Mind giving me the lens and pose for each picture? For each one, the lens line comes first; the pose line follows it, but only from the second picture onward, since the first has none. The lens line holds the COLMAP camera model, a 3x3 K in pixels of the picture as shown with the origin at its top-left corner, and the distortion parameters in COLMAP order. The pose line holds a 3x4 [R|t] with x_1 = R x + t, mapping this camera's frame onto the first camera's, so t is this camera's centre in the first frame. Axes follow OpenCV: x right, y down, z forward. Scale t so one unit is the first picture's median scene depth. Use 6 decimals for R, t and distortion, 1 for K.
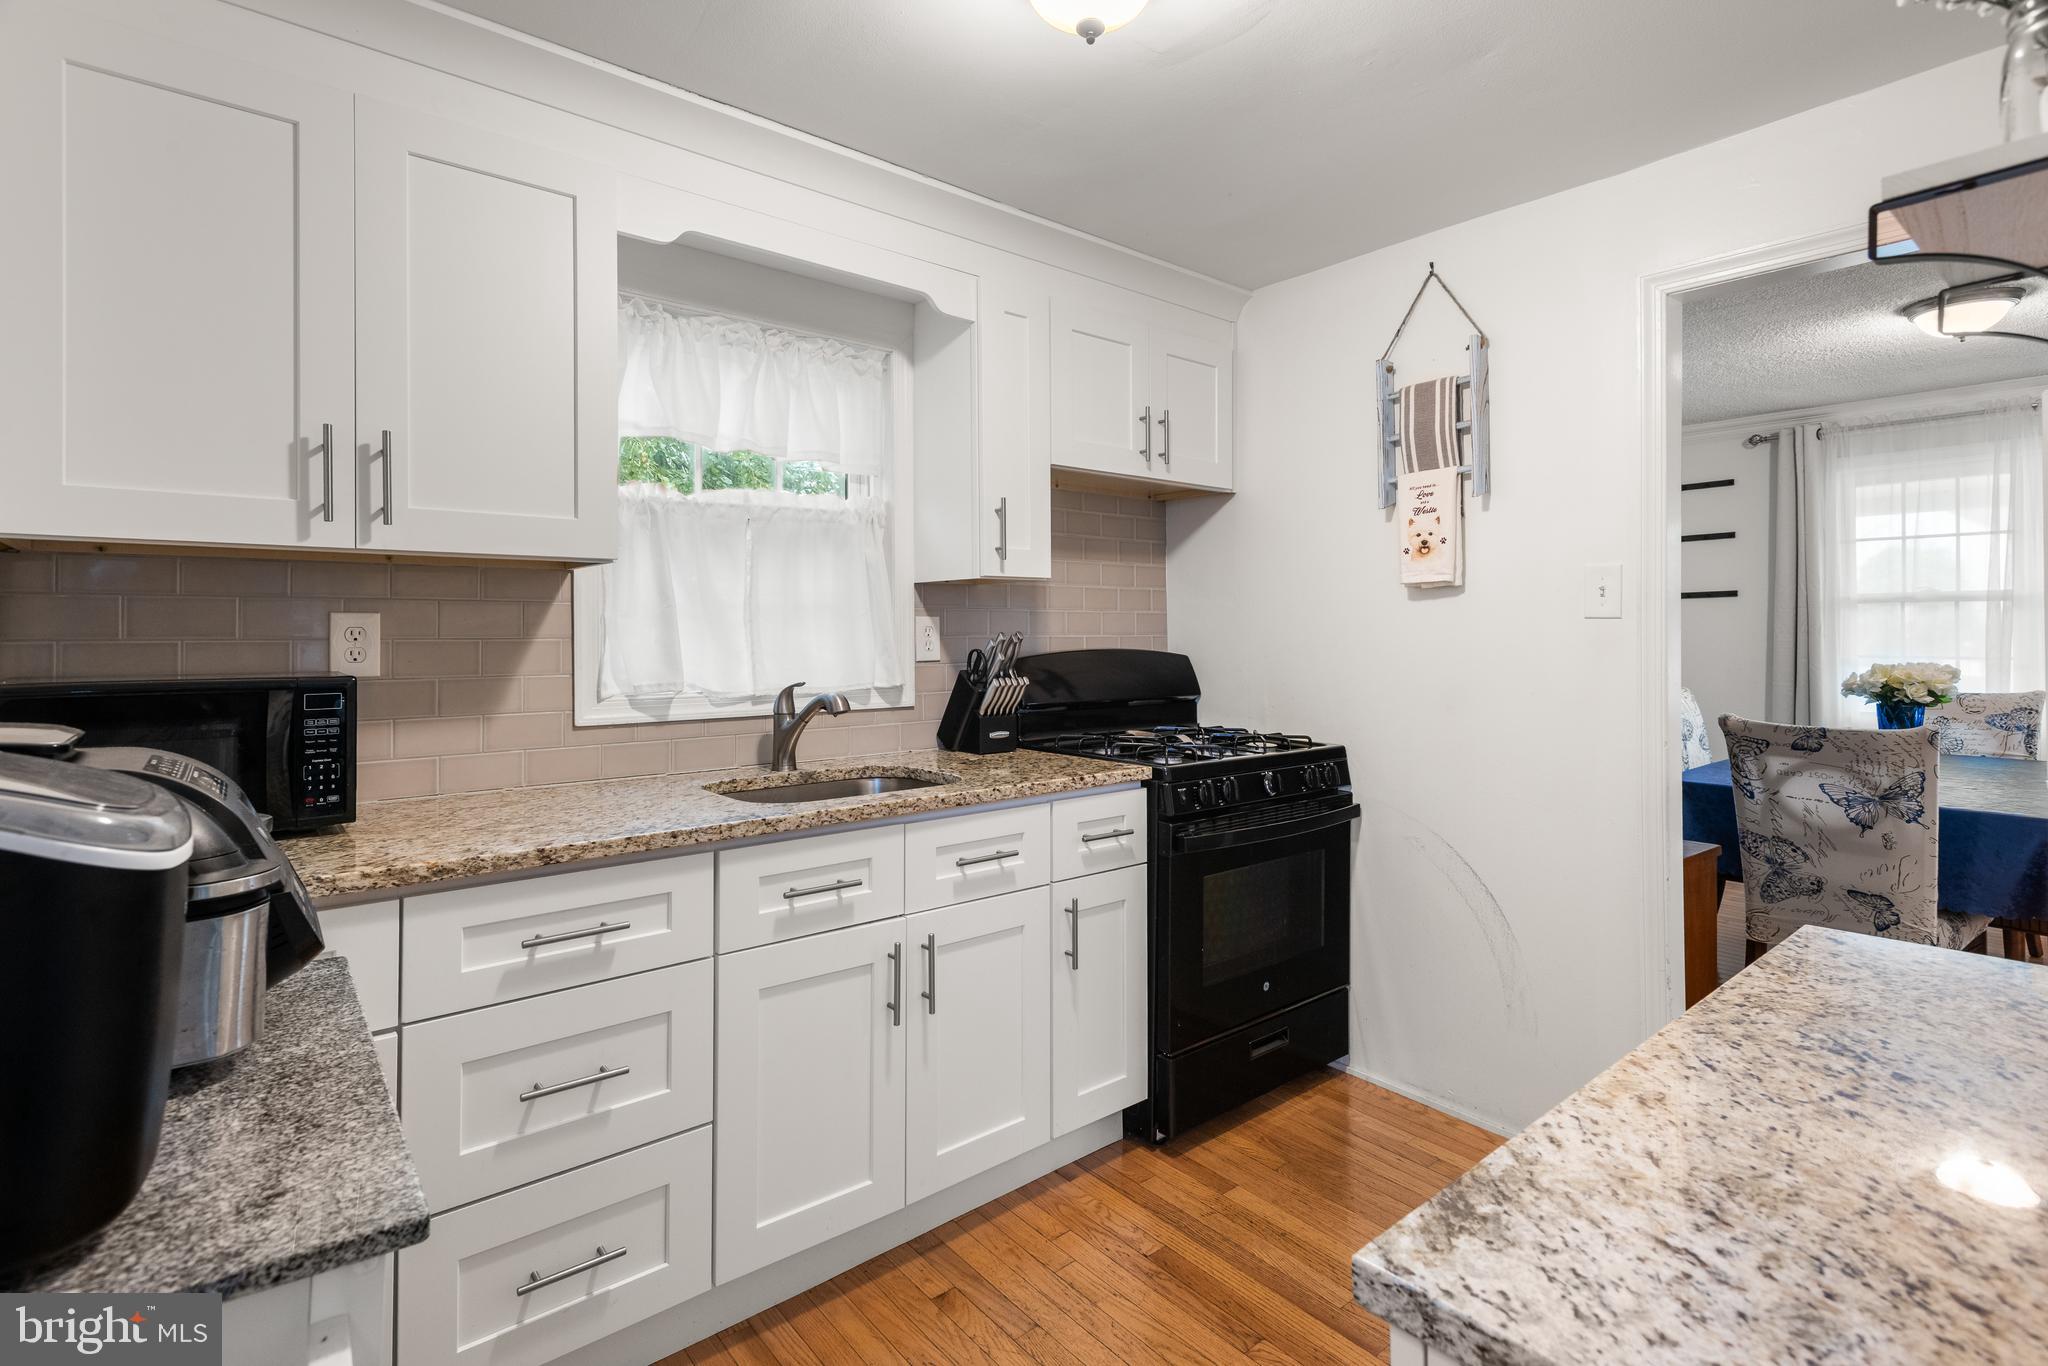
lens RADIAL K [[986.9, 0, 1023.5], [0, 986.9, 621.7], [0, 0, 1]] dist [0.028232, 0.000061]
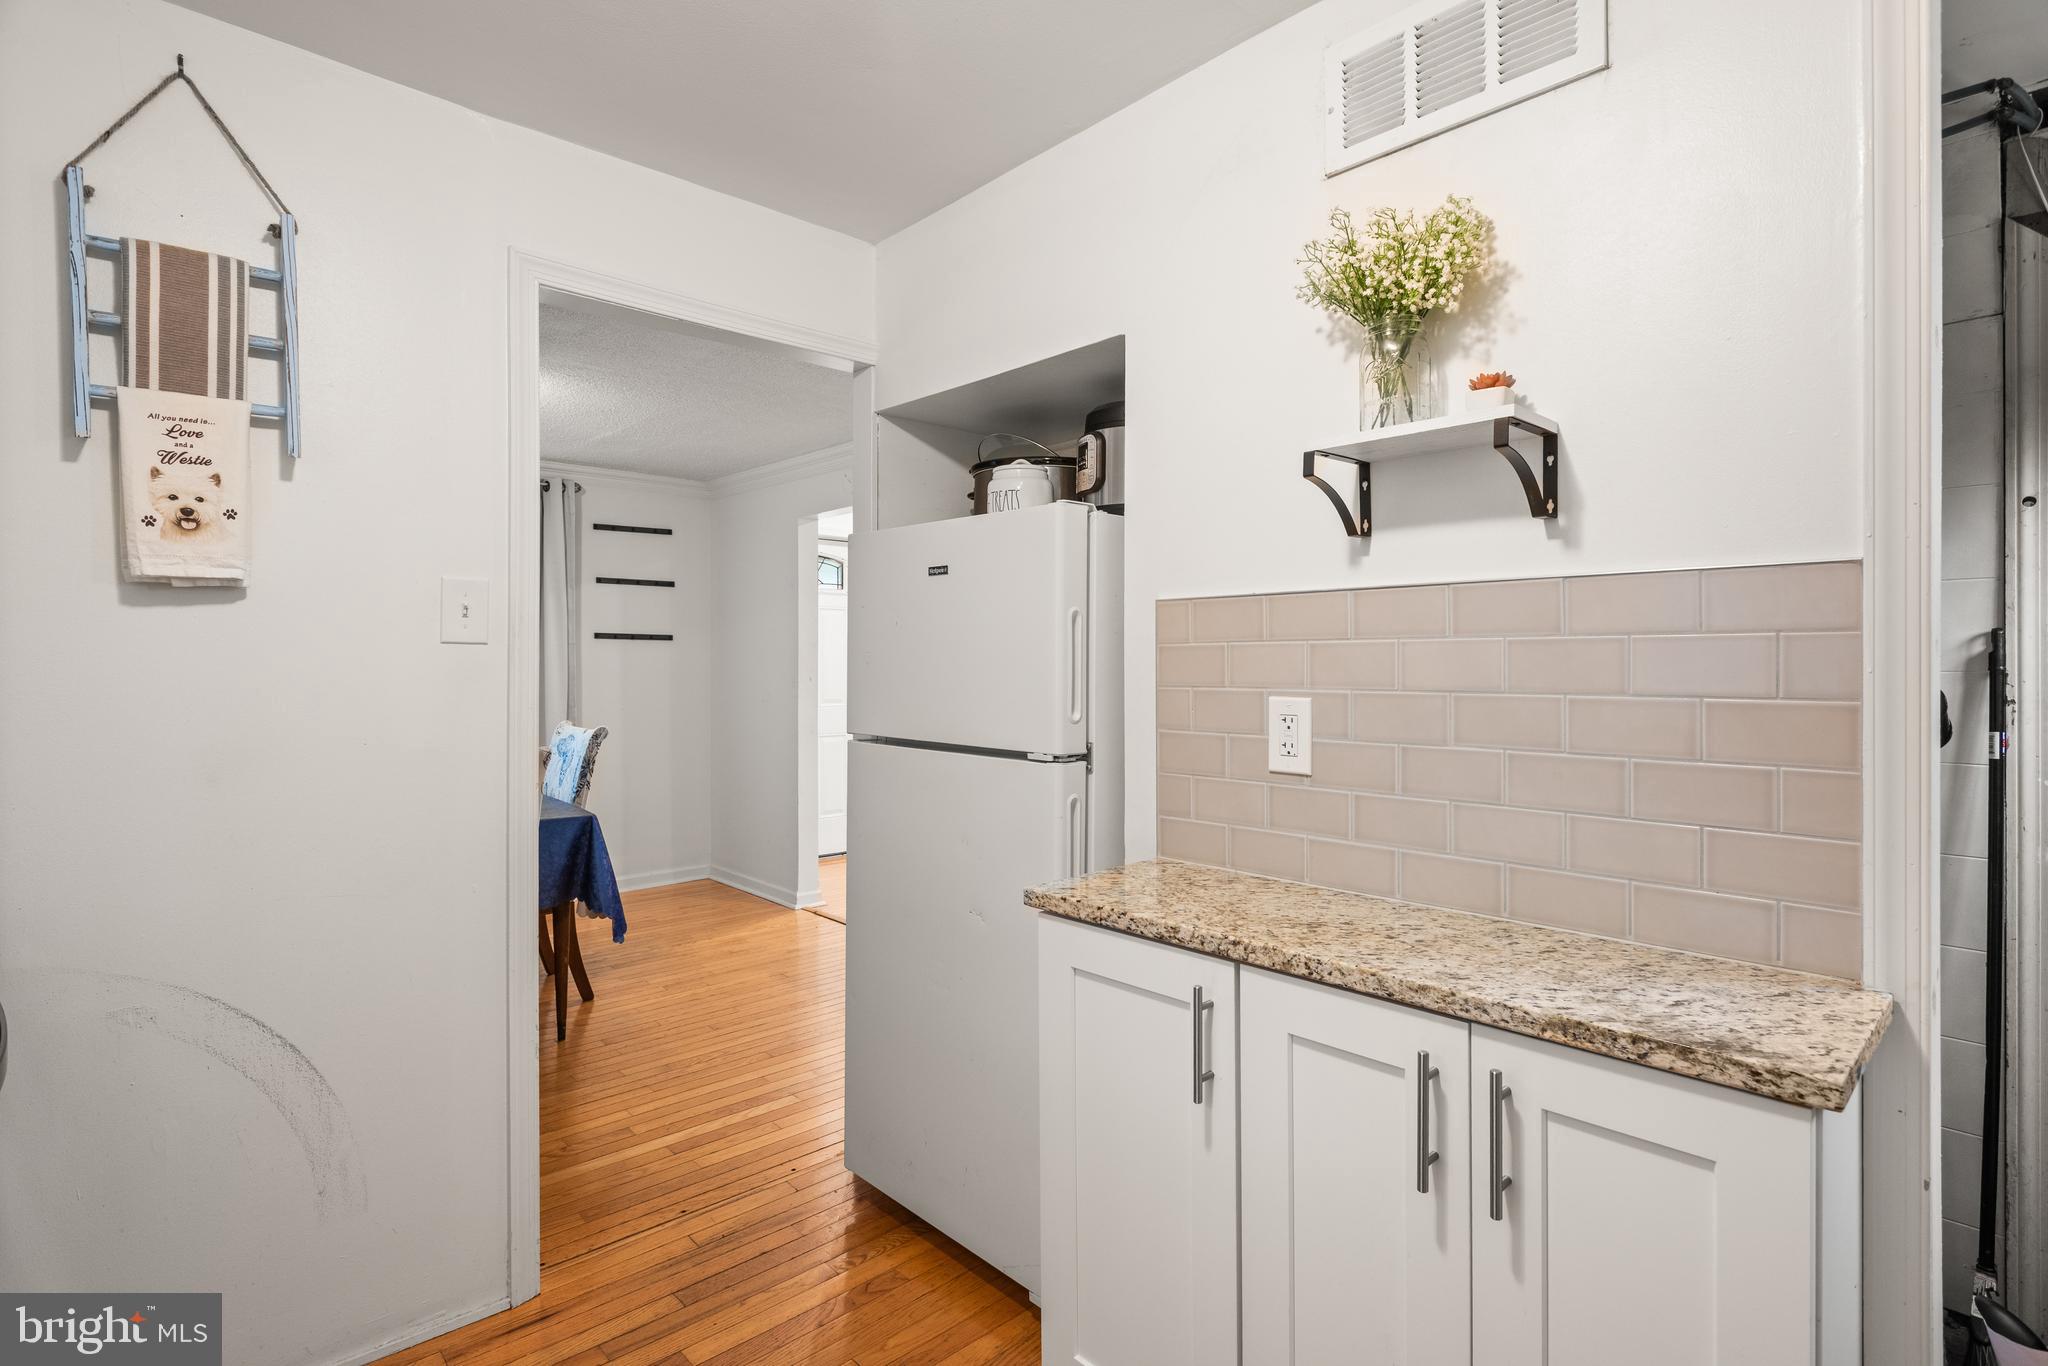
lens RADIAL K [[1016.7, 0, 1022.5], [0, 1016.7, 670.8], [0, 0, 1]] dist [-0.001310, -0.000797]
pose [[-0.052012, 0.002513, 0.998643, -0.292777], [-0.008168, 0.999962, -0.002941, 0.018368], [-0.998613, -0.008310, -0.051990, 0.626289]]
